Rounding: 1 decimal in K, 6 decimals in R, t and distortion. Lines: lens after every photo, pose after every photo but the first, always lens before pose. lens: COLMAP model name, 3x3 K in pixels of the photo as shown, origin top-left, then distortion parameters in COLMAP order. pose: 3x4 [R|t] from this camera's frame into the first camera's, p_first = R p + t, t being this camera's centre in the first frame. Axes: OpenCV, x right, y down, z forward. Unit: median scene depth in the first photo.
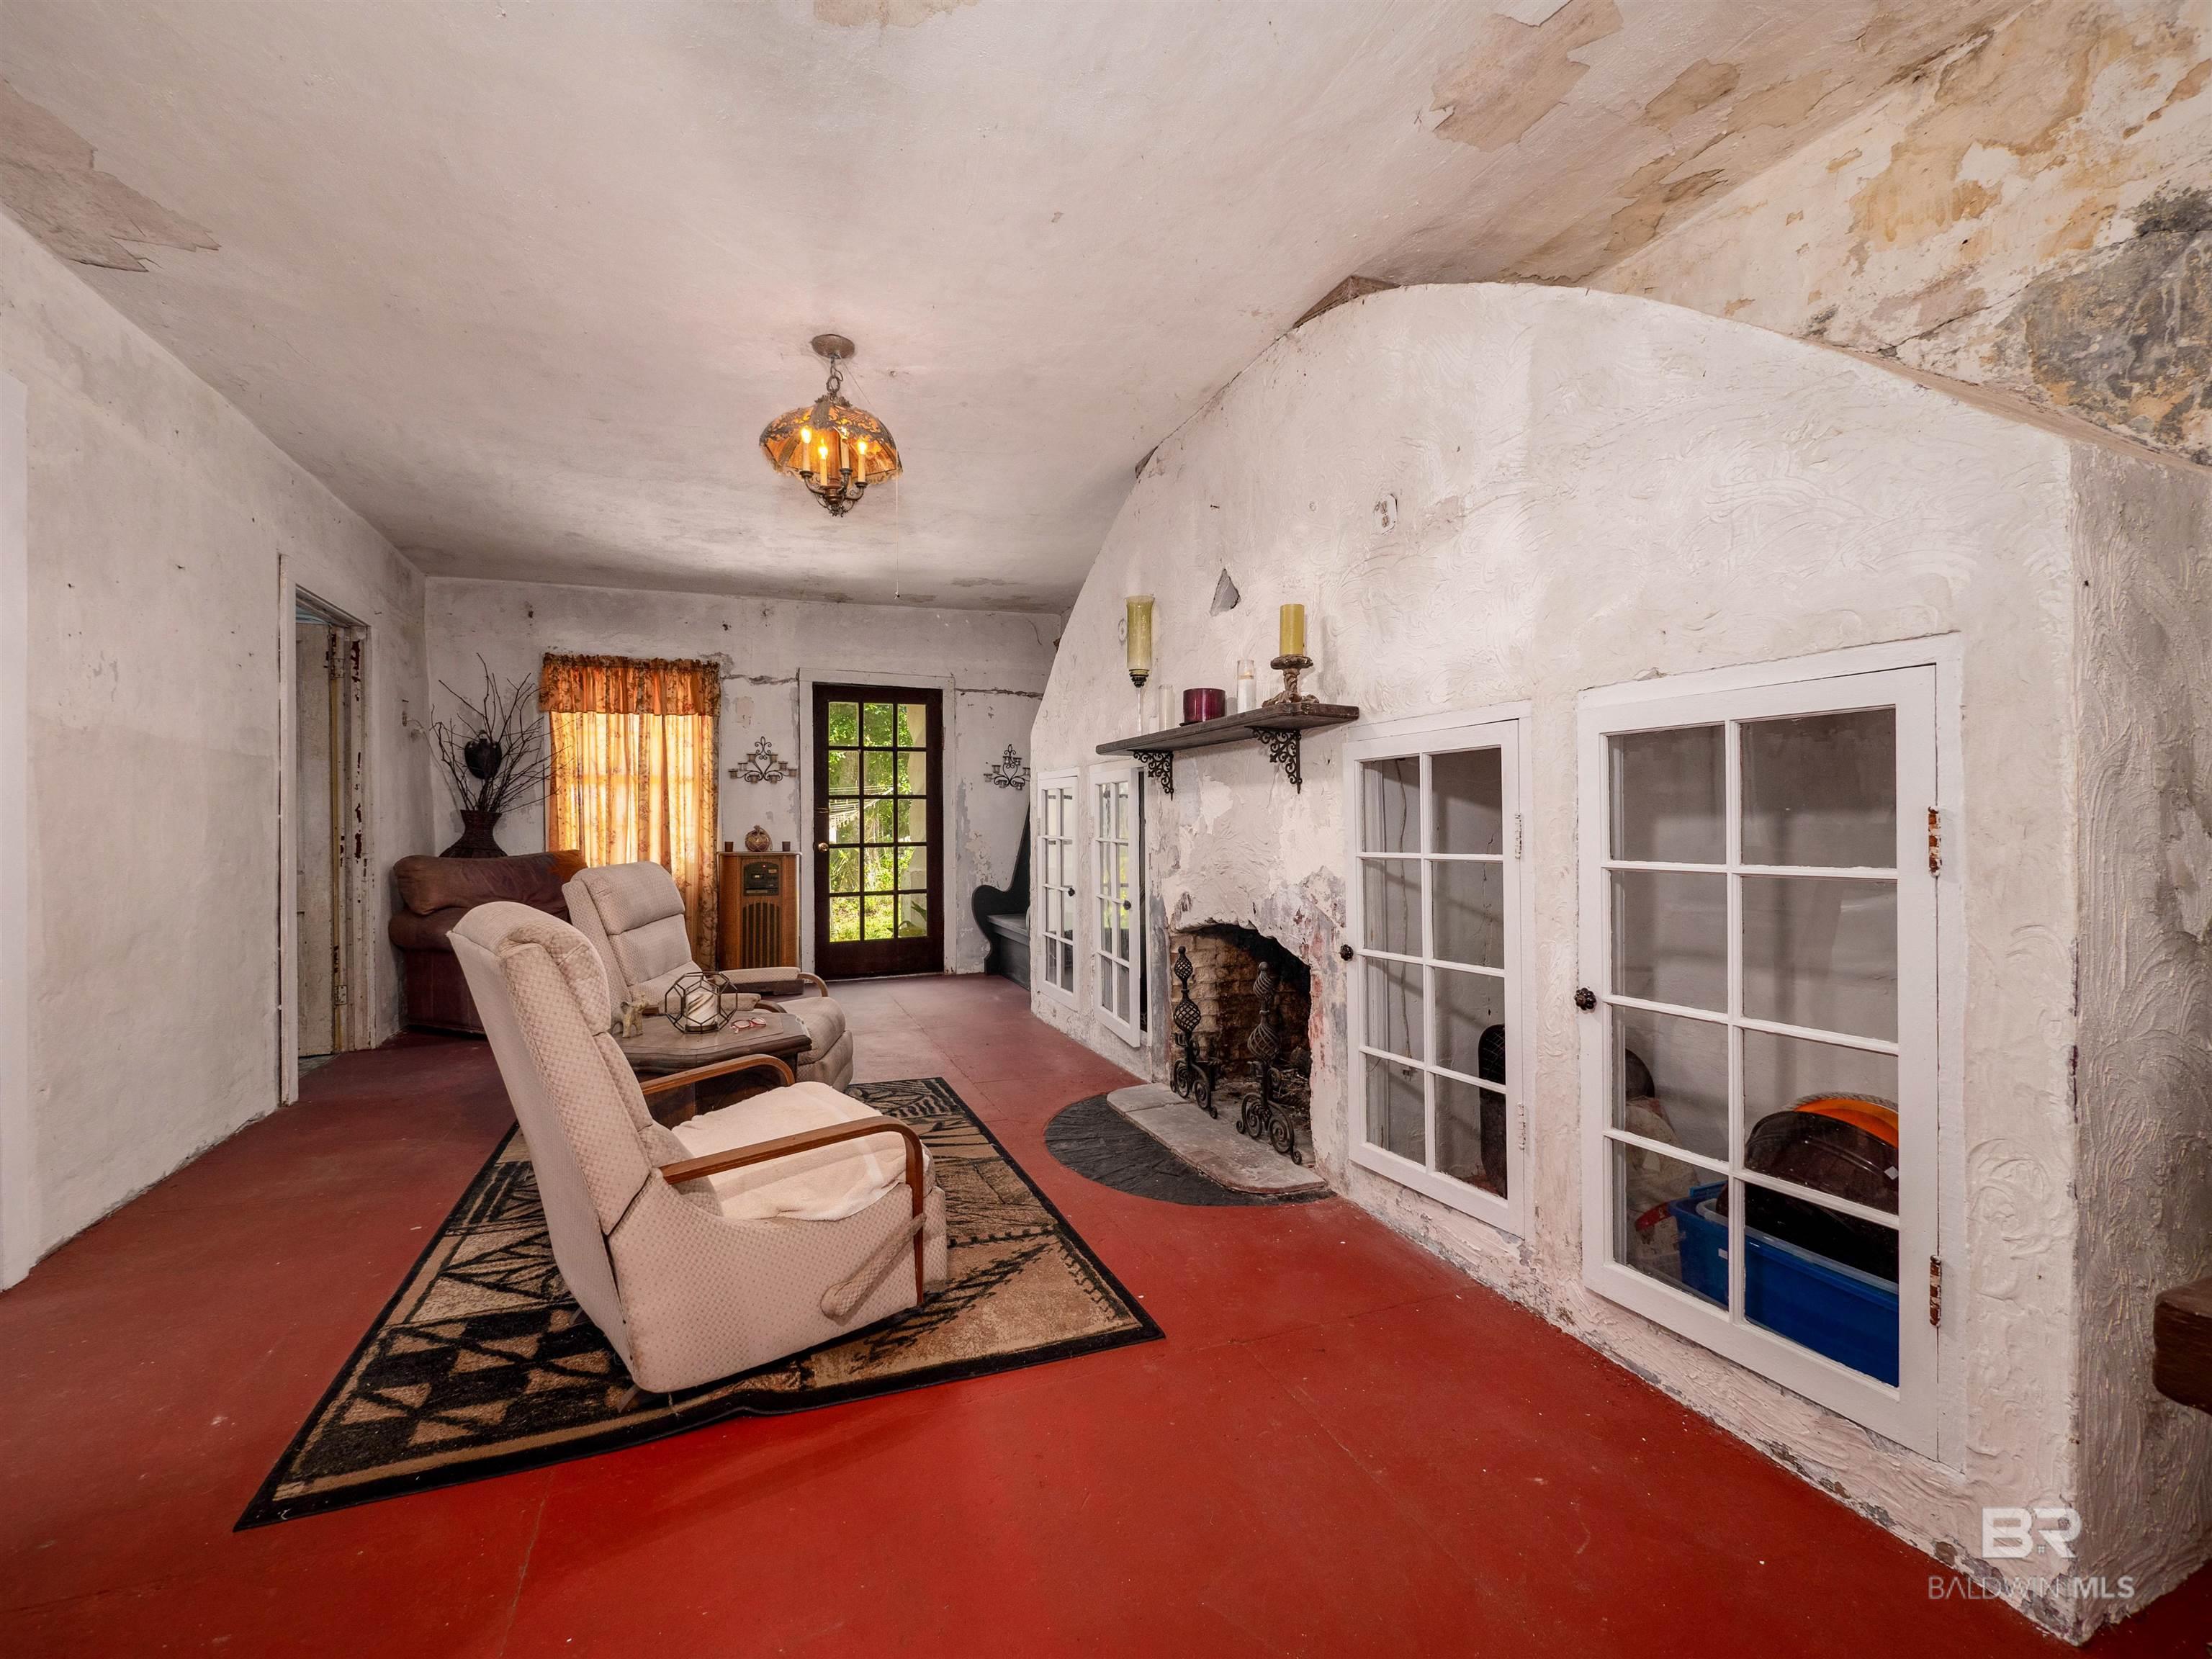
lens RADIAL K [[933.5, 0, 1092.0], [0, 933.5, 826.8], [0, 0, 1]] dist [-0.000898, -0.000048]
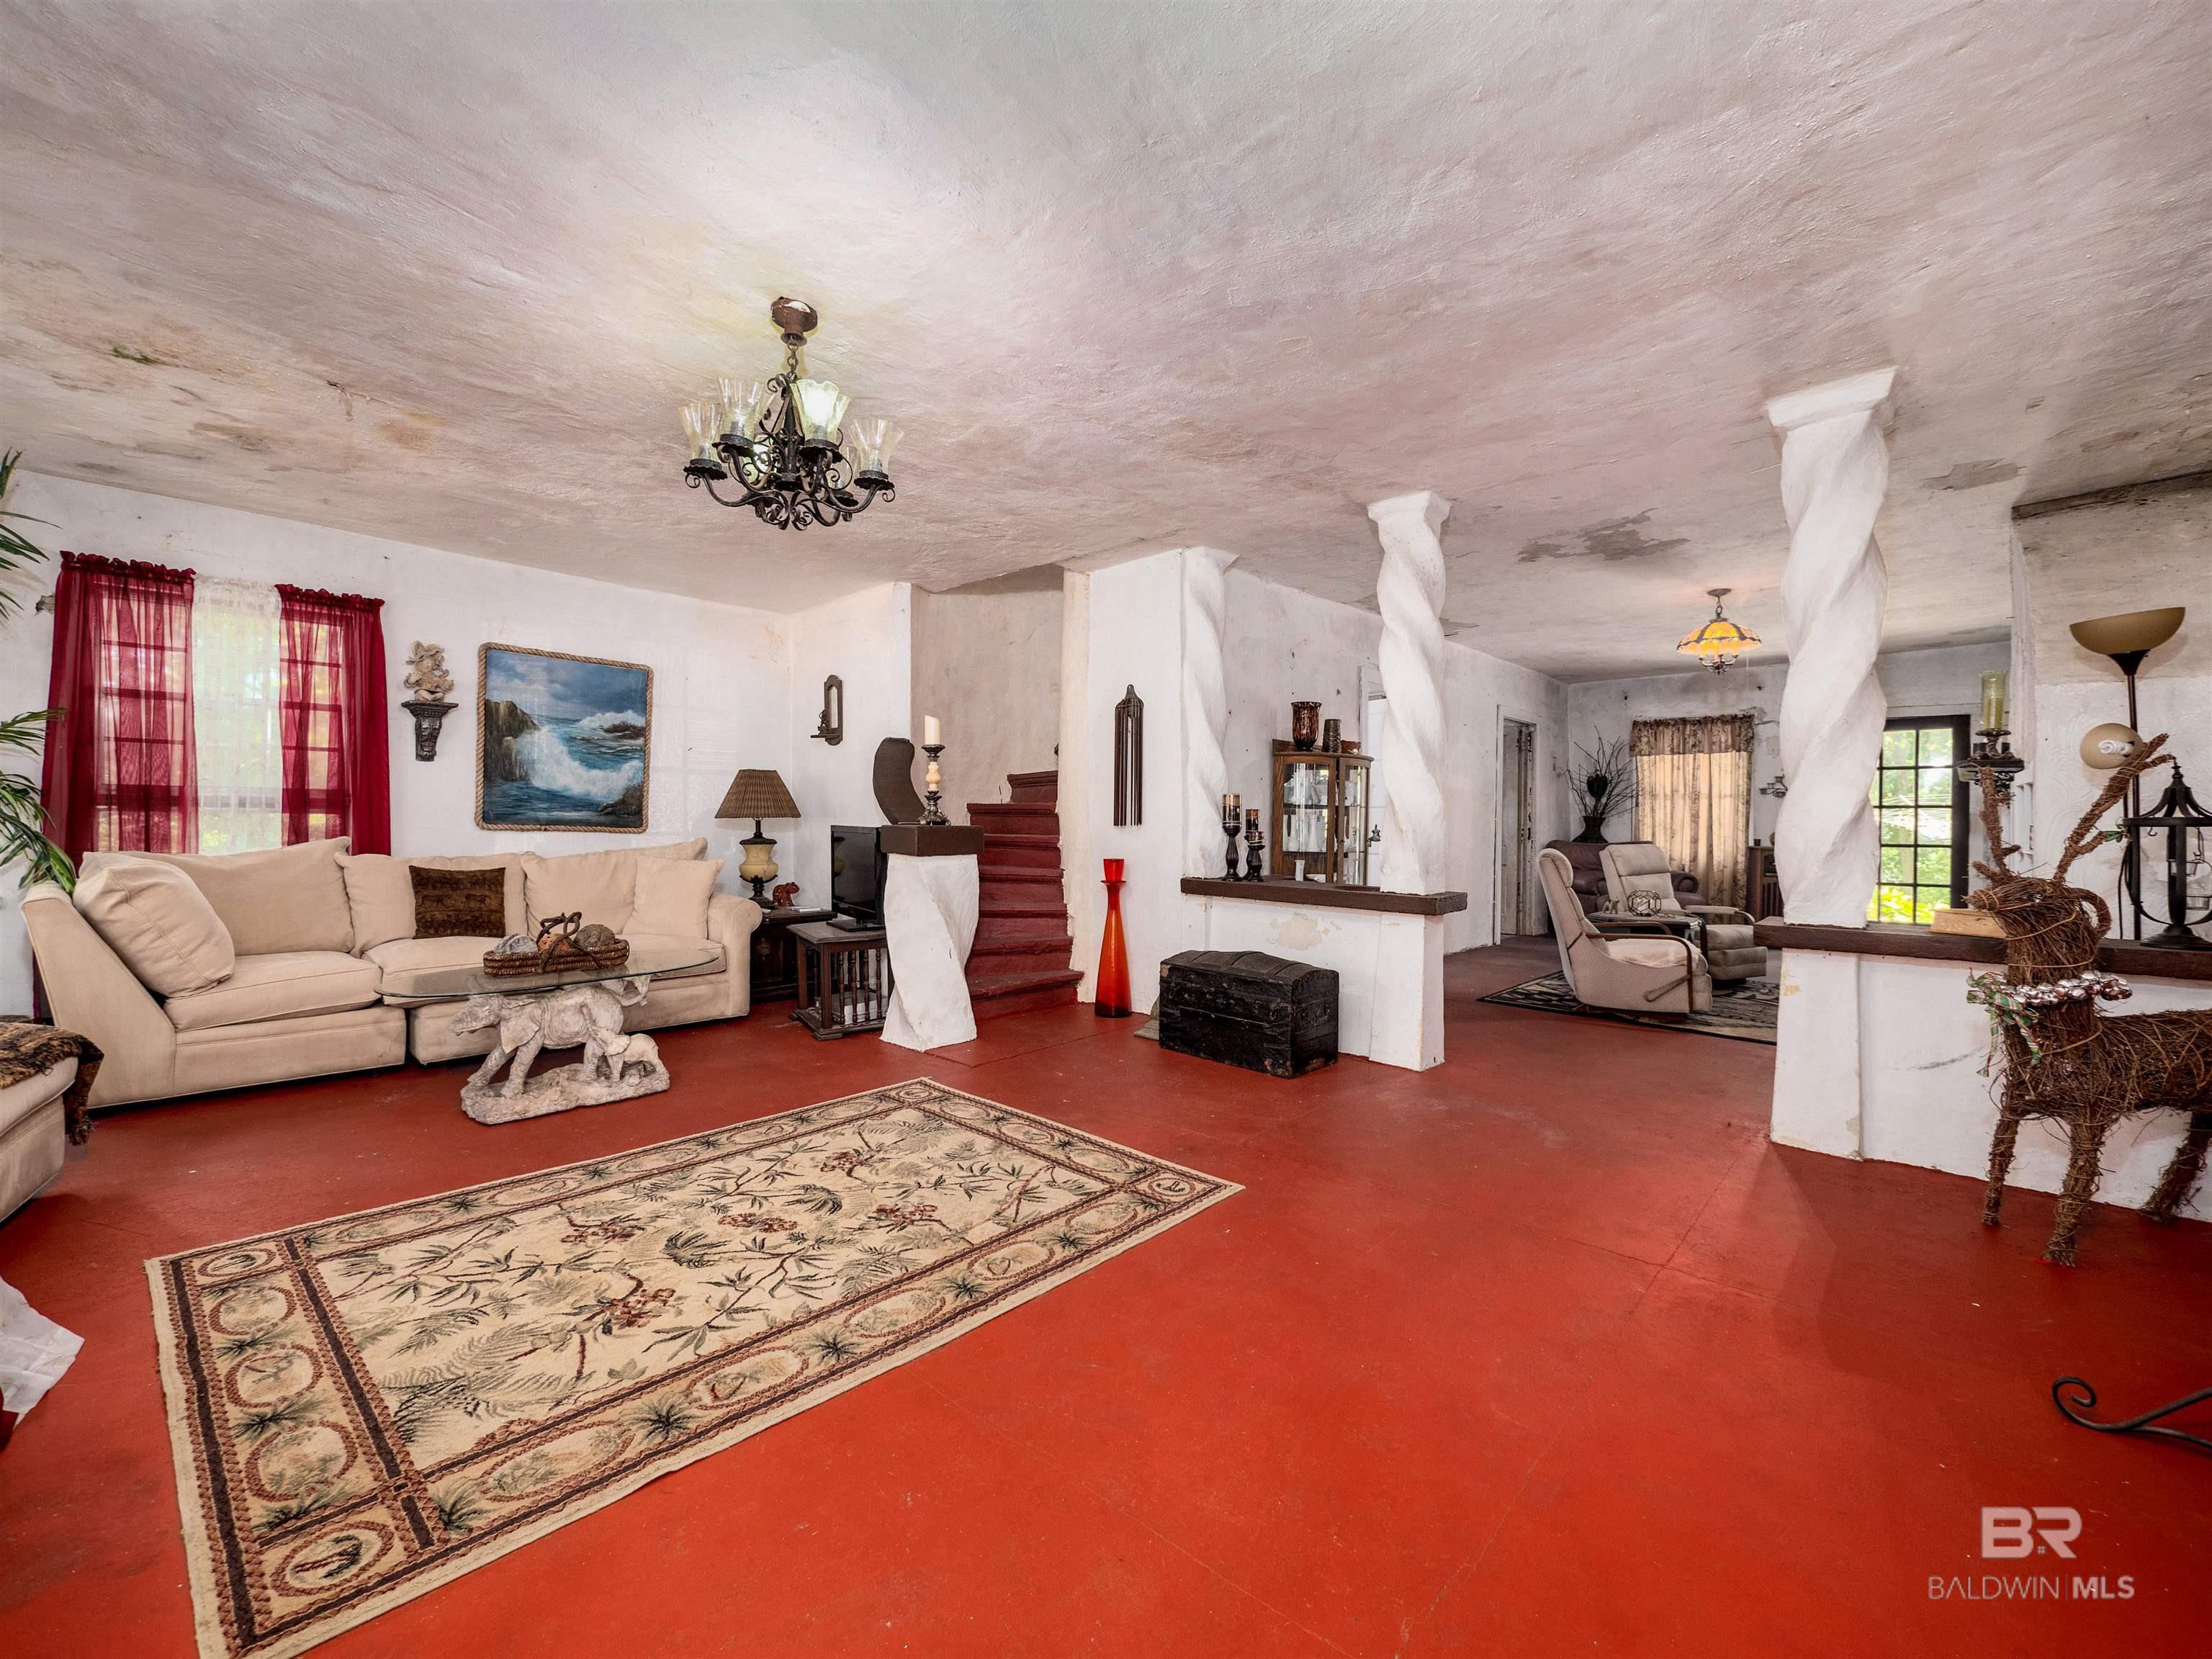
lens RADIAL K [[933.5, 0, 1092.0], [0, 933.5, 826.8], [0, 0, 1]] dist [-0.000898, -0.000048]
pose [[0.422163, 0.020077, -0.906298, 0.494863], [-0.019665, 0.999722, 0.012986, -0.001645], [0.906307, 0.012340, 0.422440, -0.546098]]
